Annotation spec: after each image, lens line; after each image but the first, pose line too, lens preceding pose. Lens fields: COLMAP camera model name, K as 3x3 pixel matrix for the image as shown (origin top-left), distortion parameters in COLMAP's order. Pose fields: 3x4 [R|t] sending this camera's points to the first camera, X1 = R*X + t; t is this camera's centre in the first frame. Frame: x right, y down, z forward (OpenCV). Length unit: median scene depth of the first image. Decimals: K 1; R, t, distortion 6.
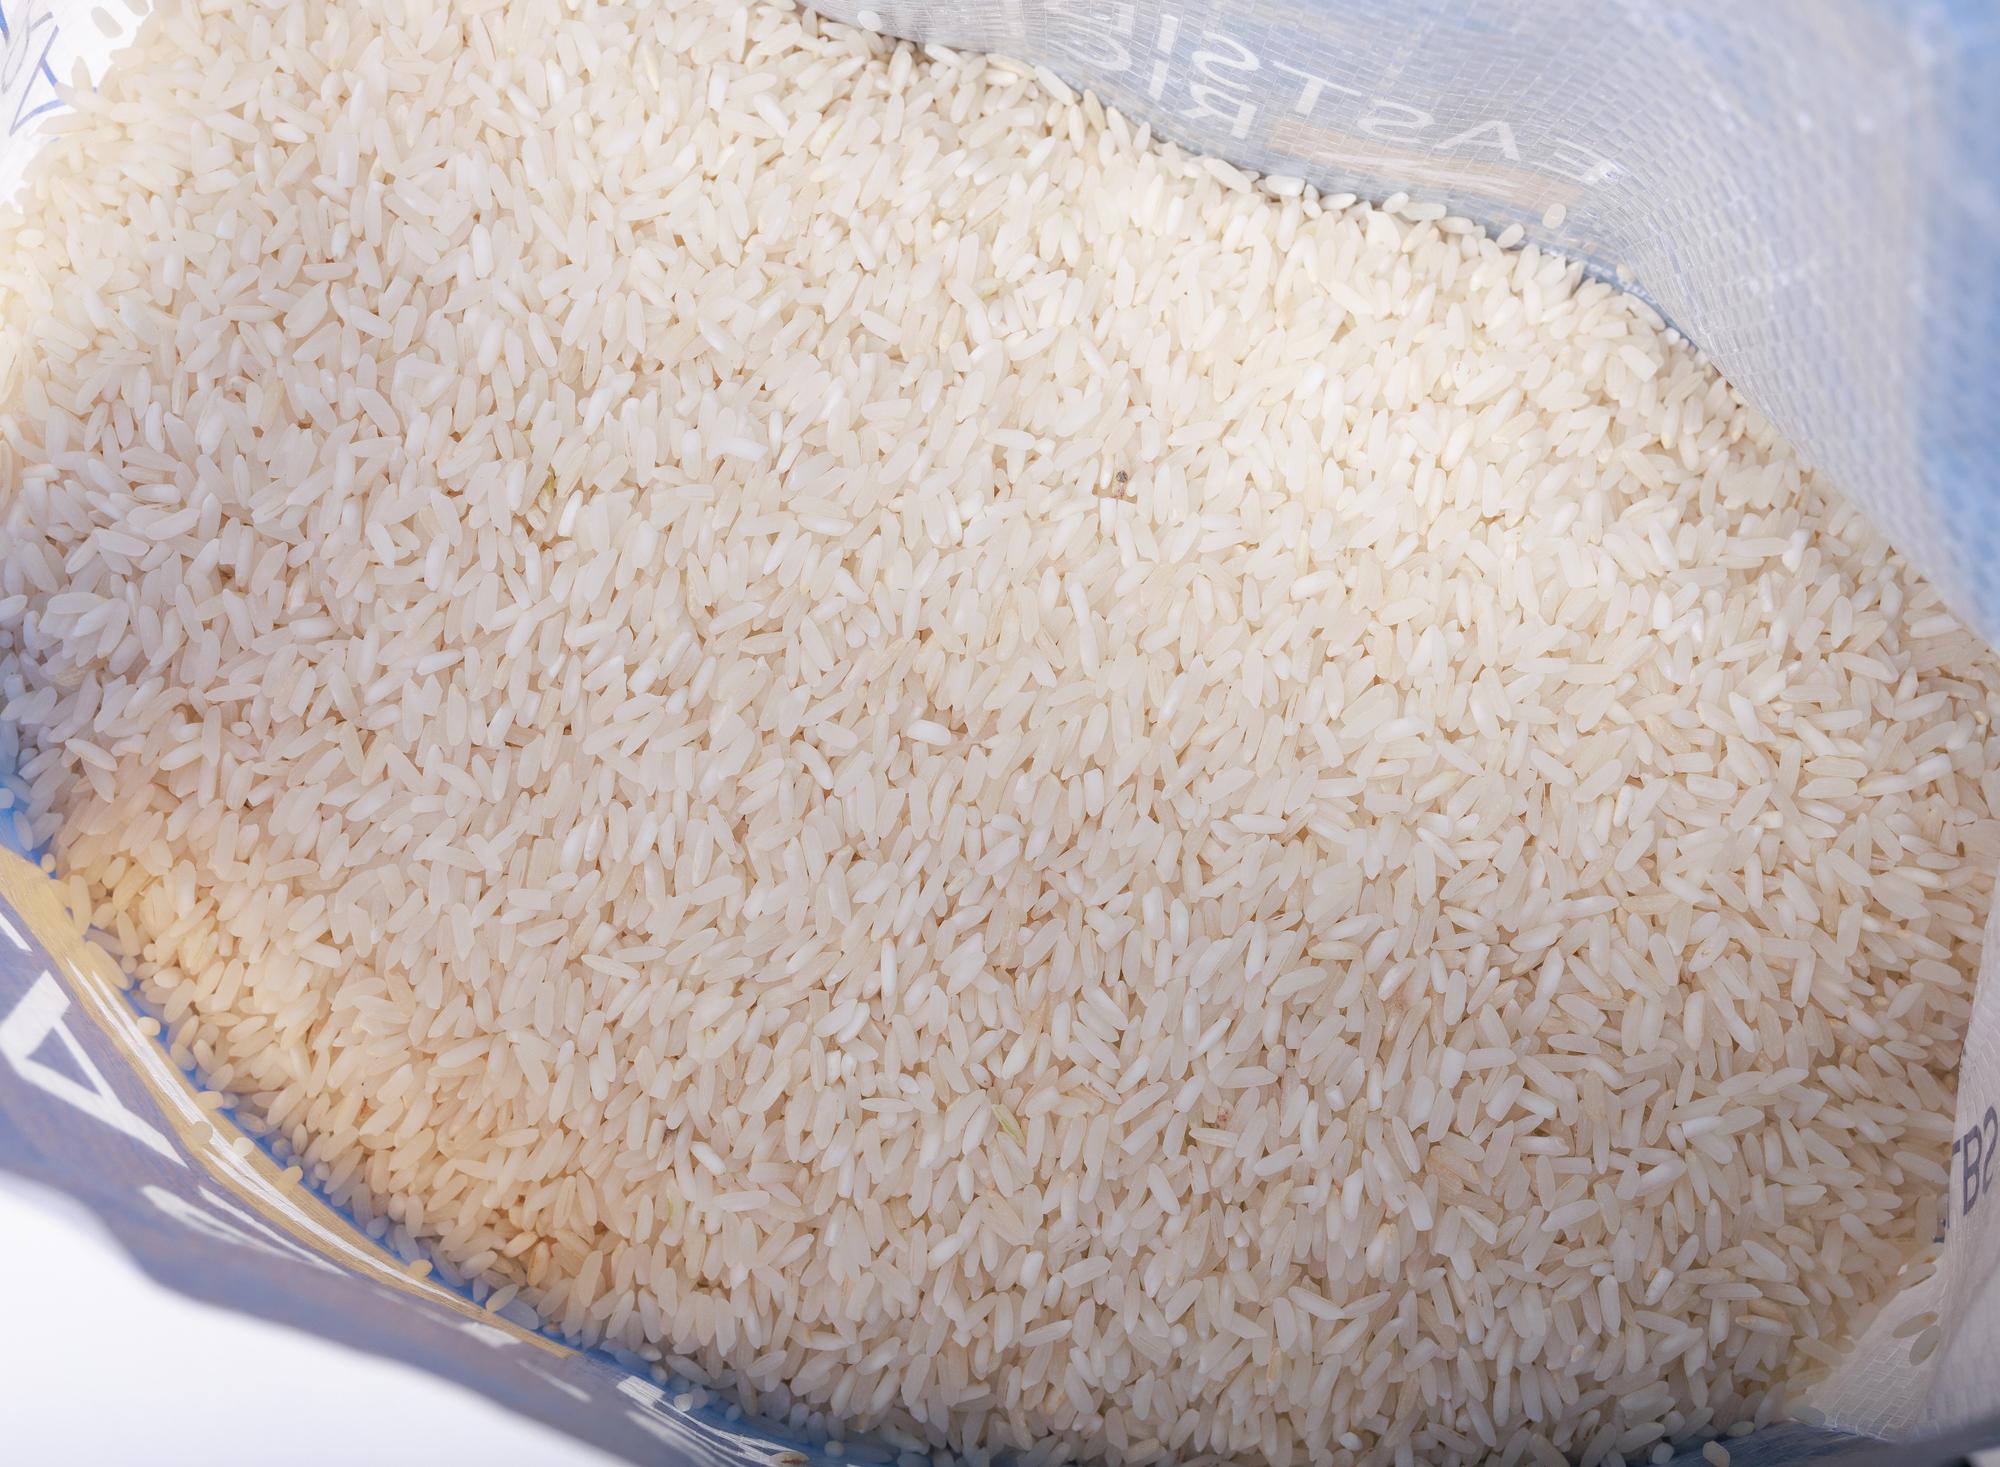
lens RADIAL K [[2053.1, 0, 992.3], [0, 2053.1, 745.6], [0, 0, 1]] dist [-0.009127, 0.000000]
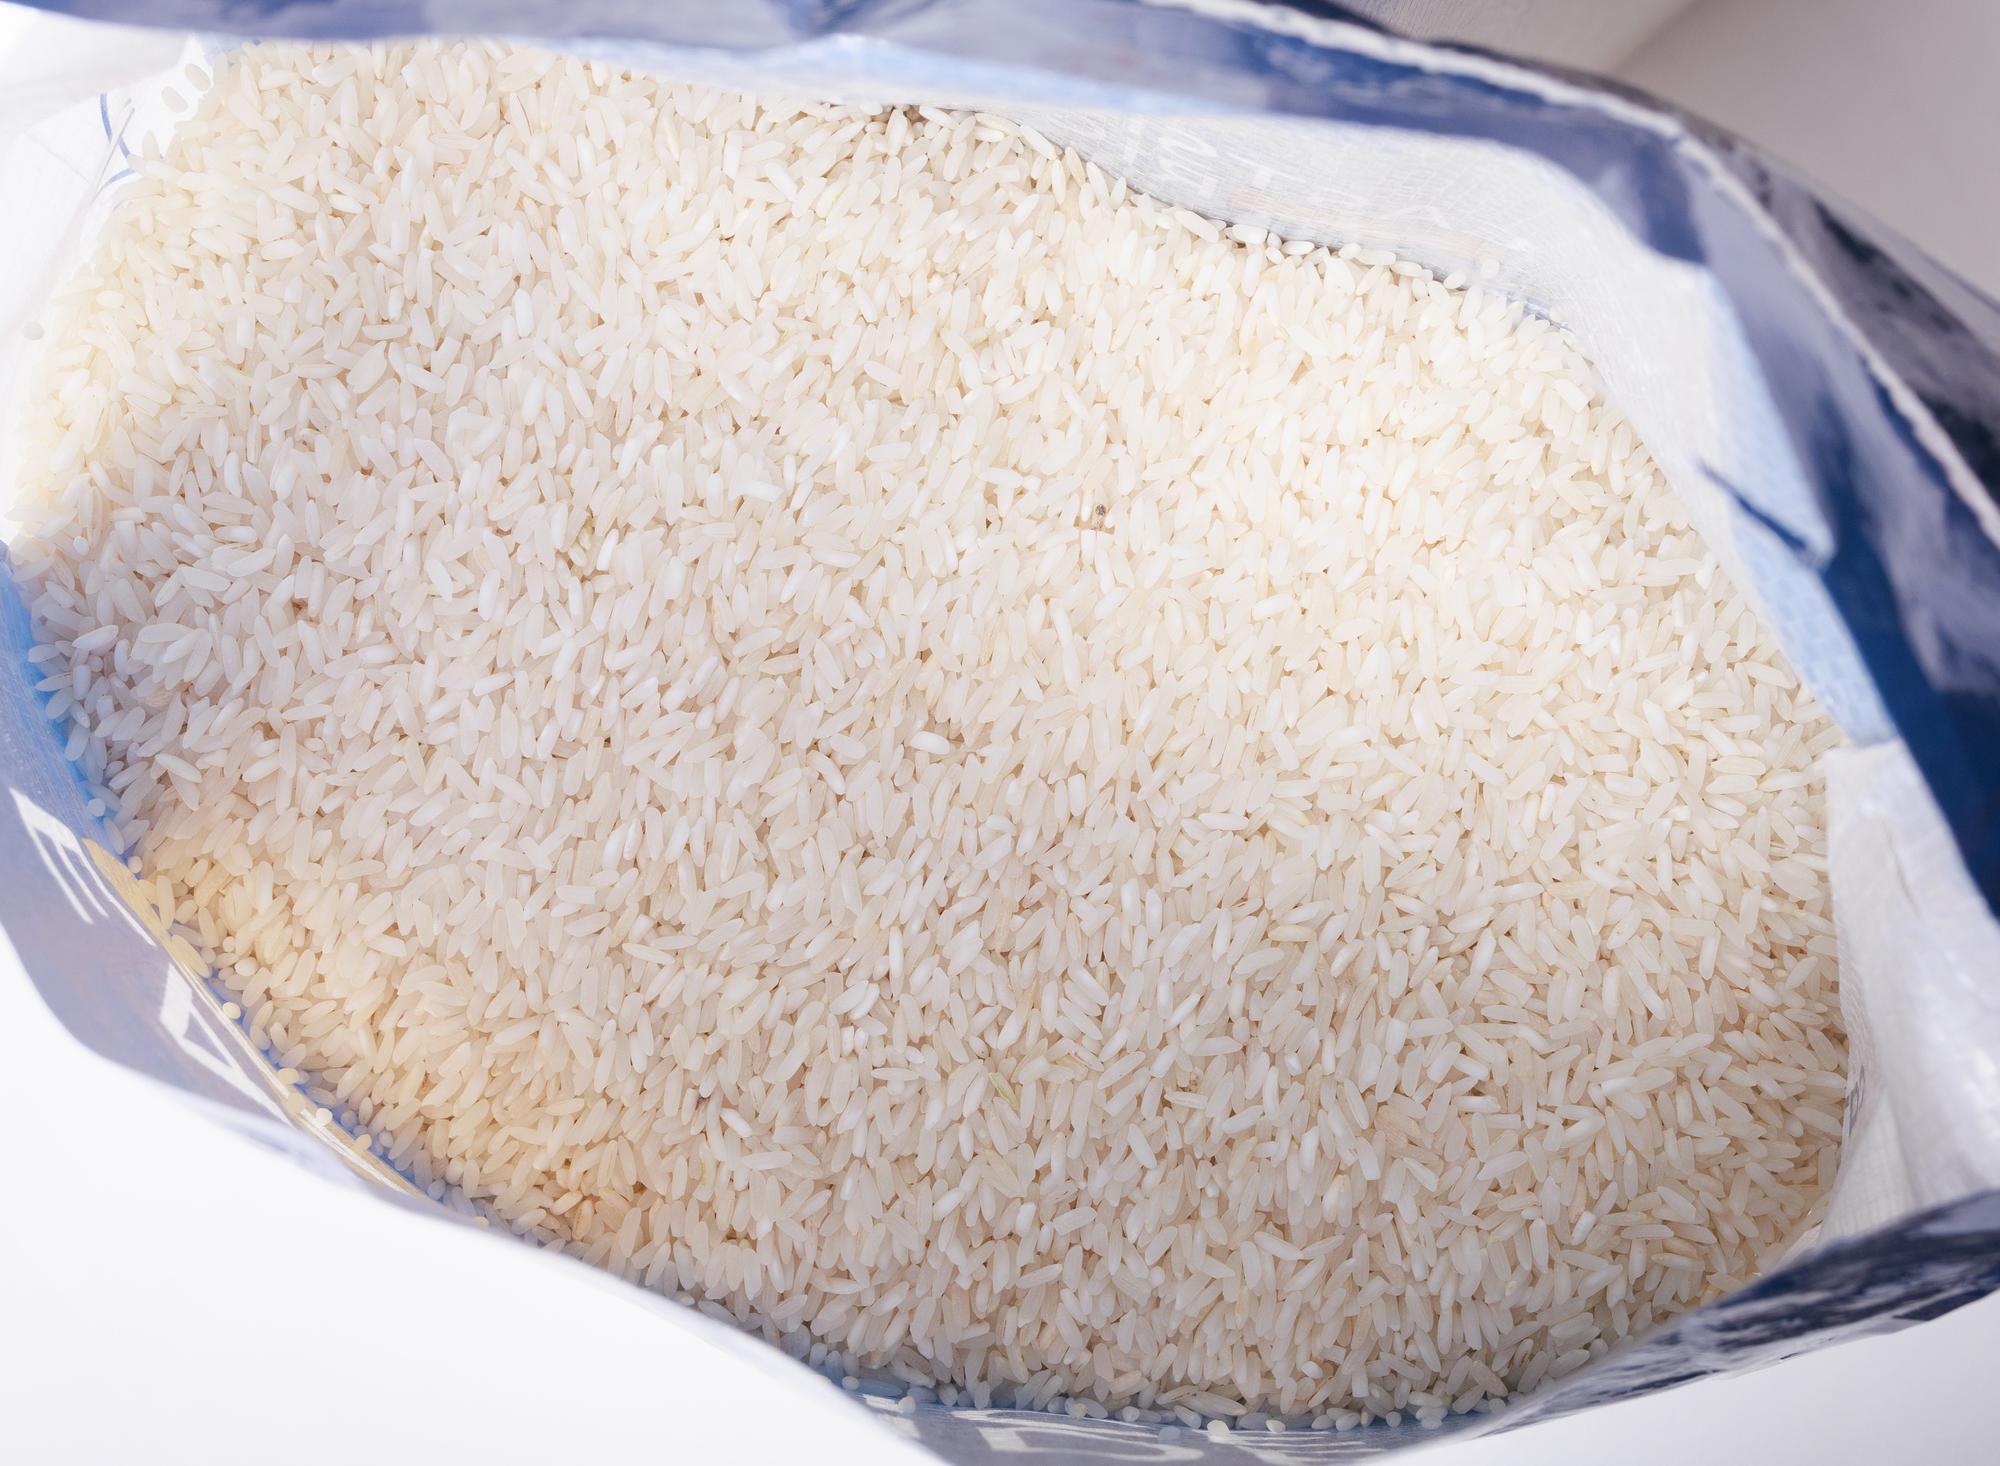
lens RADIAL K [[2441.5, 0, 1006.3], [0, 2441.5, 718.9], [0, 0, 1]] dist [-0.015124, 0.000000]
pose [[0.999941, -0.009007, 0.006133, 0.002813], [0.008884, 0.999763, 0.019869, -0.044730], [-0.006311, -0.019813, 0.999784, -0.328191]]
